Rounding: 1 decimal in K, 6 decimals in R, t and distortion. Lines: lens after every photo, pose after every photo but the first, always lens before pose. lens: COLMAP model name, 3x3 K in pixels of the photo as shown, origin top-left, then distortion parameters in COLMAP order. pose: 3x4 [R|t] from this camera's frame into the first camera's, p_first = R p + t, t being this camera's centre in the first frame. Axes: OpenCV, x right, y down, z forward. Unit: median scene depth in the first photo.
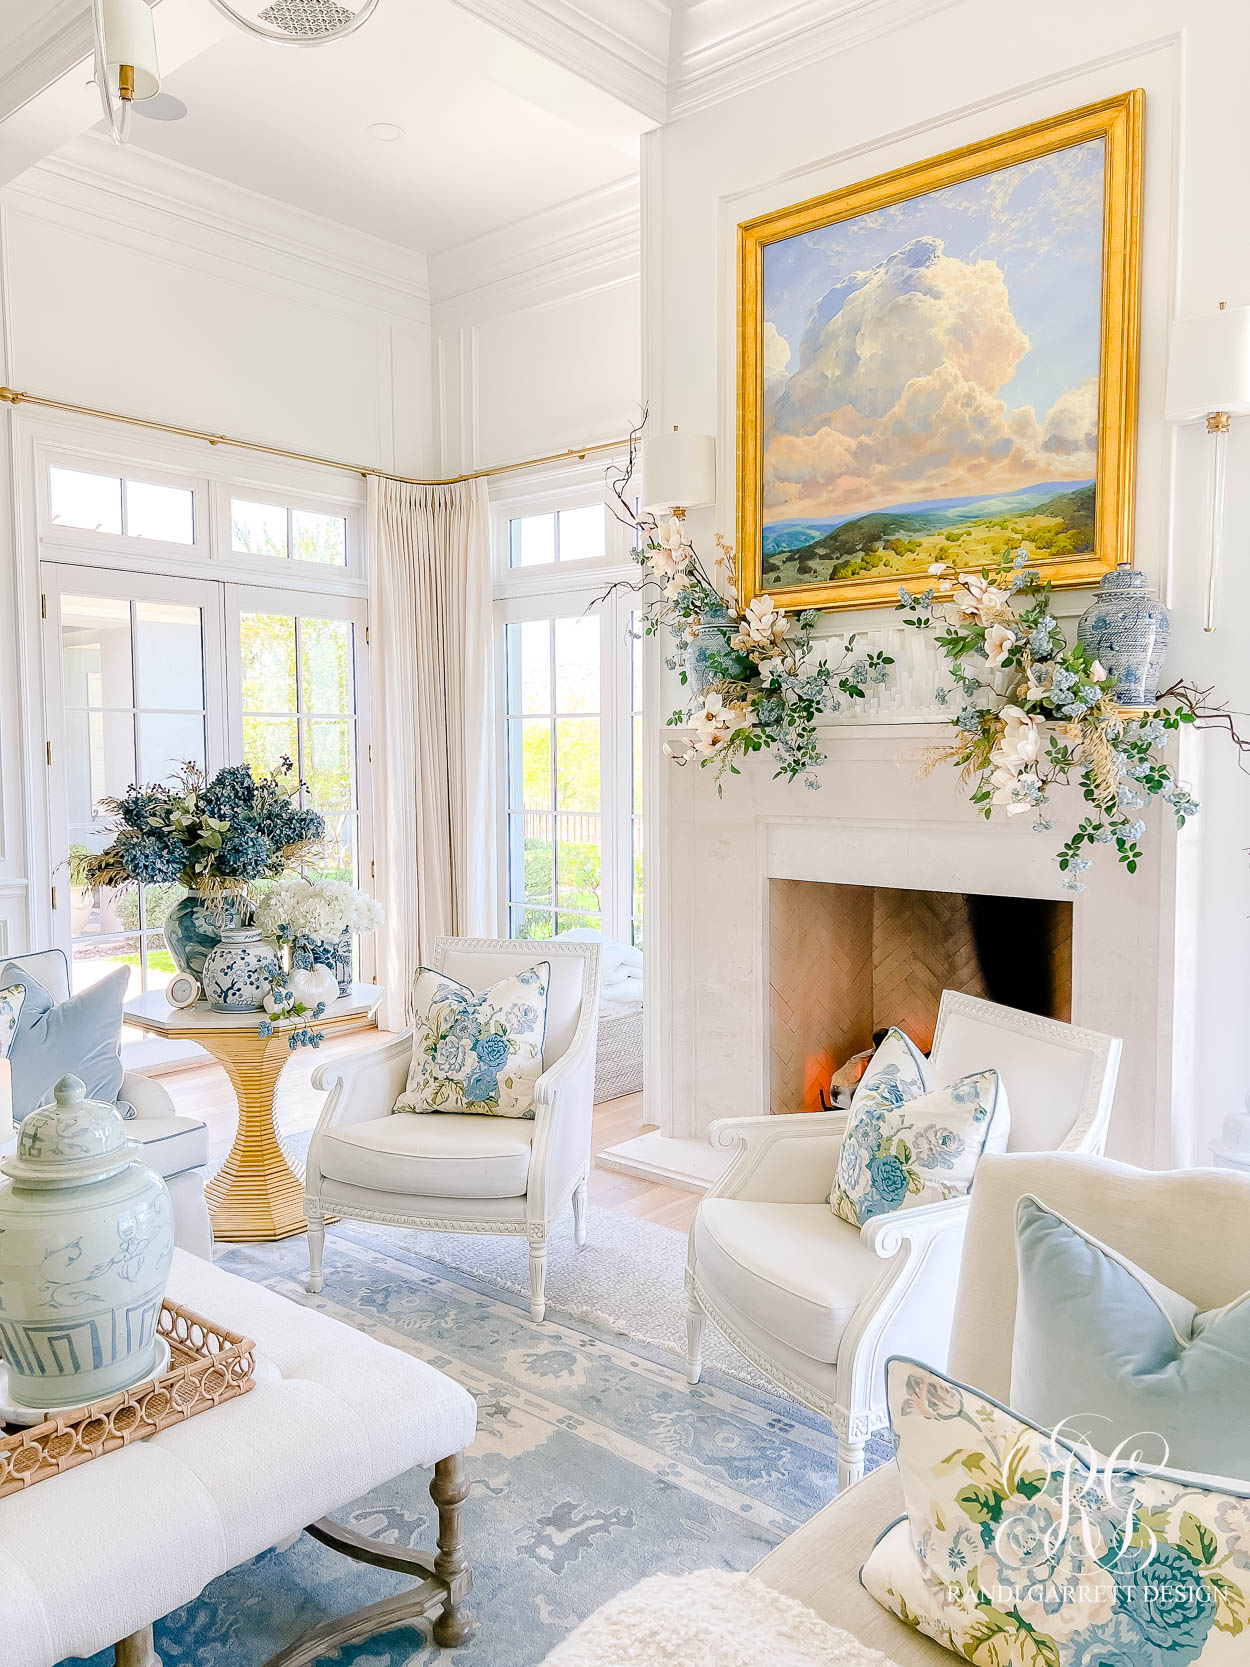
lens RADIAL K [[1245.2, 0, 614.5], [0, 1245.2, 835.1], [0, 0, 1]] dist [0.065108, -0.081163]
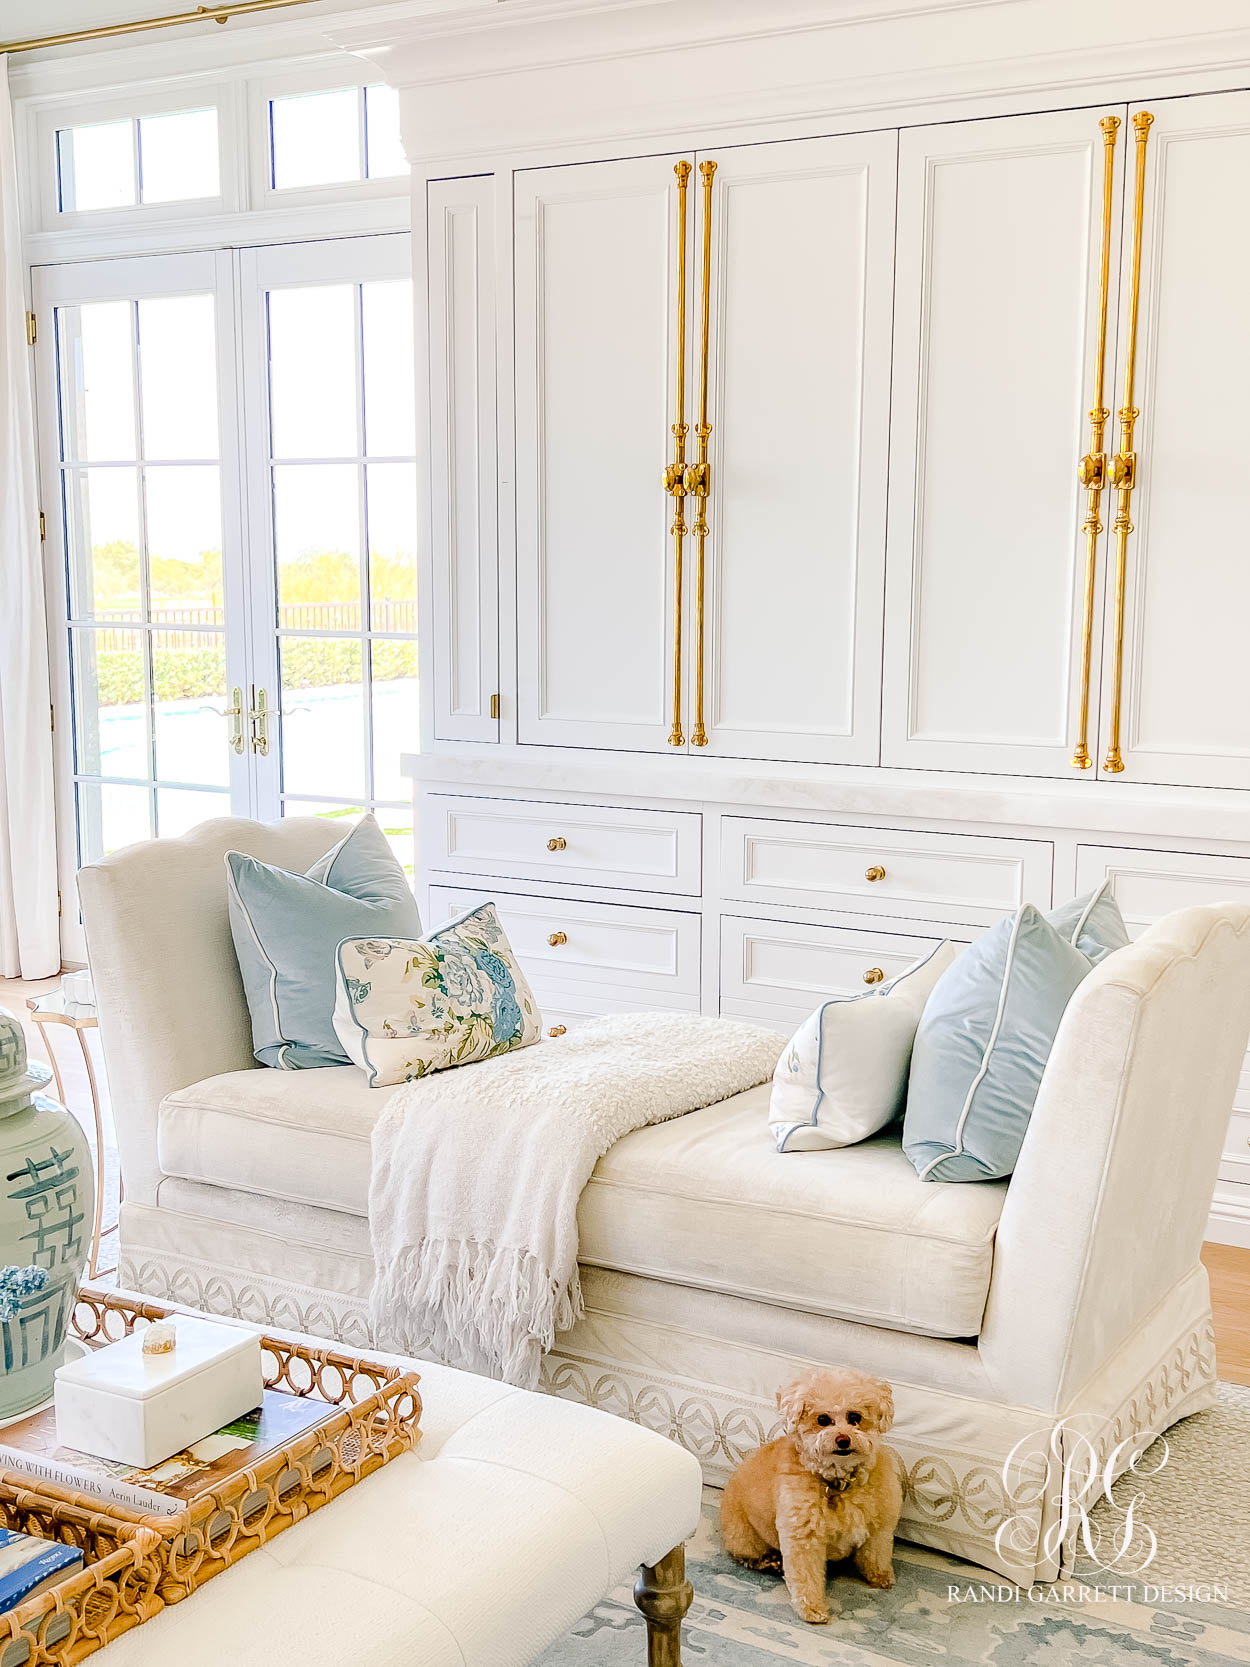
lens RADIAL K [[1986.9, 0, 631.4], [0, 1986.9, 842.2], [0, 0, 1]] dist [0.065256, 0.000000]
pose [[-0.182213, -0.142811, 0.972833, -0.765501], [0.064070, 0.985569, 0.156681, -0.012787], [-0.981170, 0.090878, -0.170433, 0.395363]]
